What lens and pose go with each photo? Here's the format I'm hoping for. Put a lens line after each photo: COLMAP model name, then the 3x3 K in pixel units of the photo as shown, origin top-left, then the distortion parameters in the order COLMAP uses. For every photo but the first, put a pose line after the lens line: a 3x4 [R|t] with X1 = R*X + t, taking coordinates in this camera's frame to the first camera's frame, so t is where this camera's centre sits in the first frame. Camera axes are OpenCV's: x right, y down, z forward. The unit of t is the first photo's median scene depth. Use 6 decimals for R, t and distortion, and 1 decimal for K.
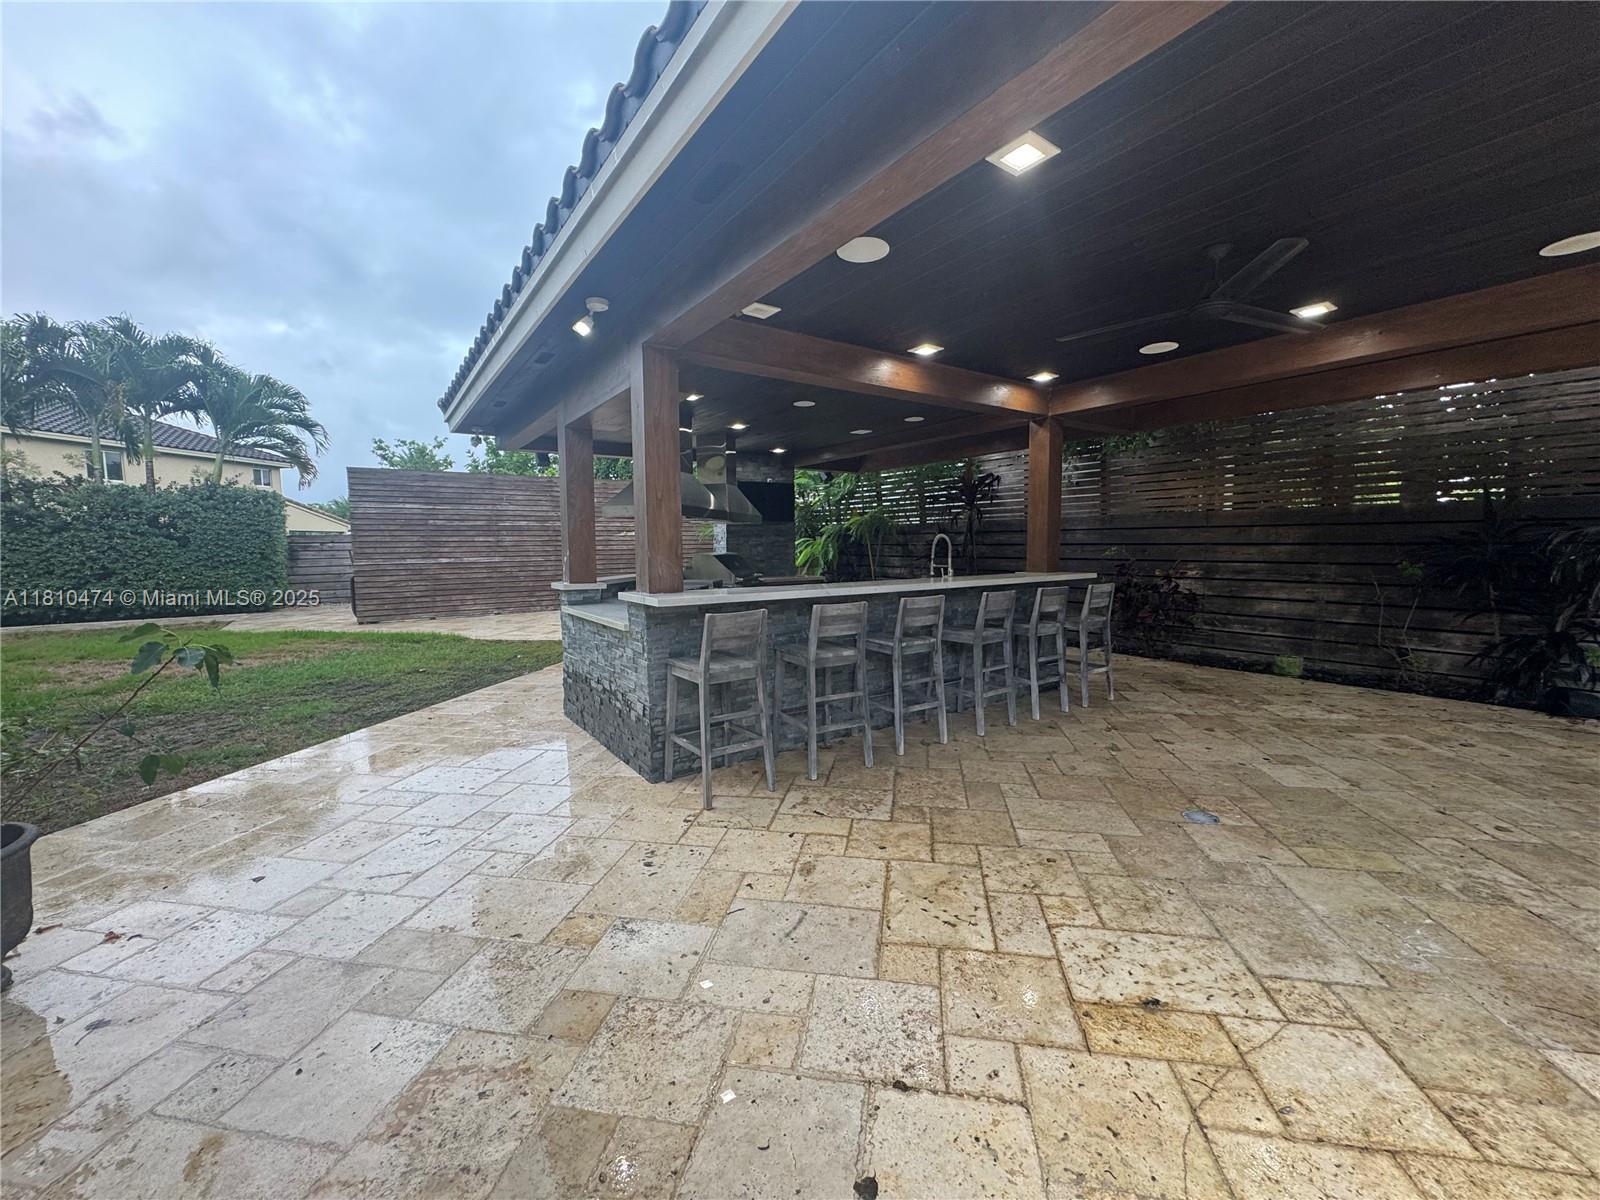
lens RADIAL K [[637.5, 0, 800.0], [0, 637.5, 600.0], [0, 0, 1]] dist [-0.001983, 0.000710]
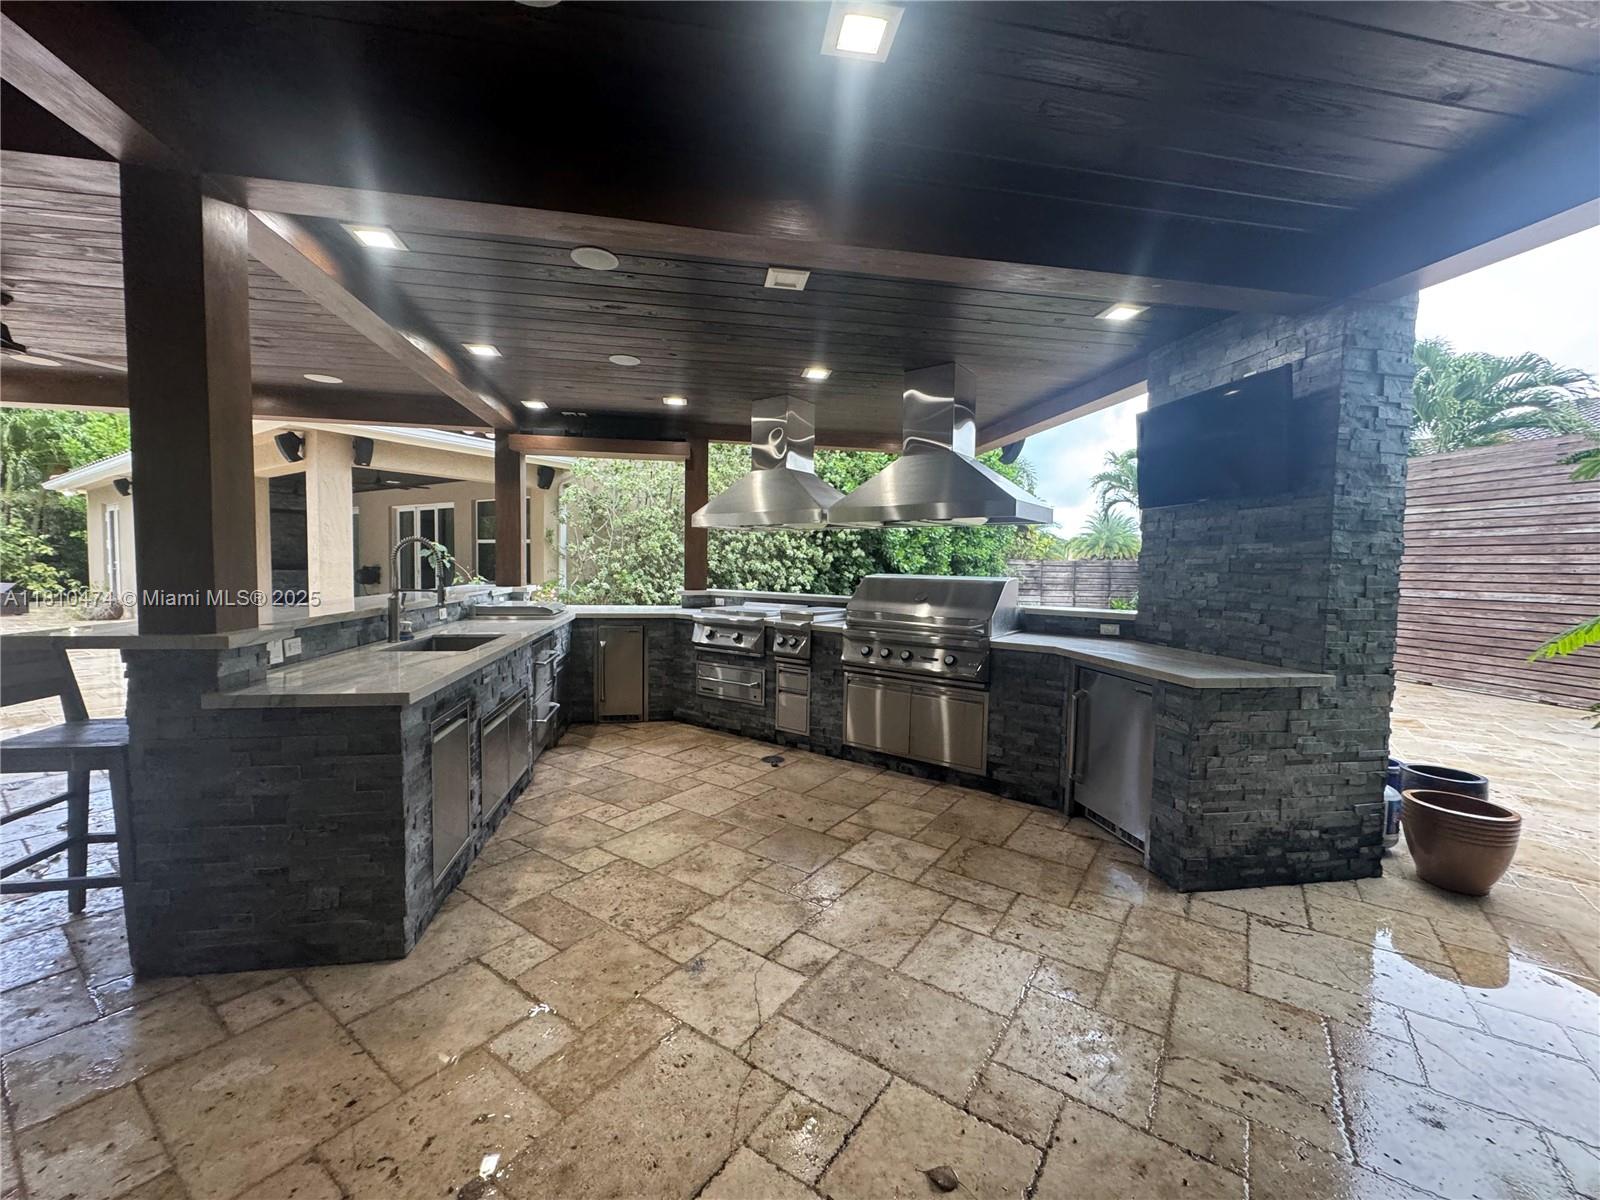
lens RADIAL K [[637.5, 0, 800.0], [0, 637.5, 600.0], [0, 0, 1]] dist [-0.001983, 0.000710]
pose [[-0.420867, 0.052840, -0.905582, 0.831747], [-0.093661, 0.990435, 0.101320, -0.188460], [0.902274, 0.127460, -0.411893, 2.141209]]
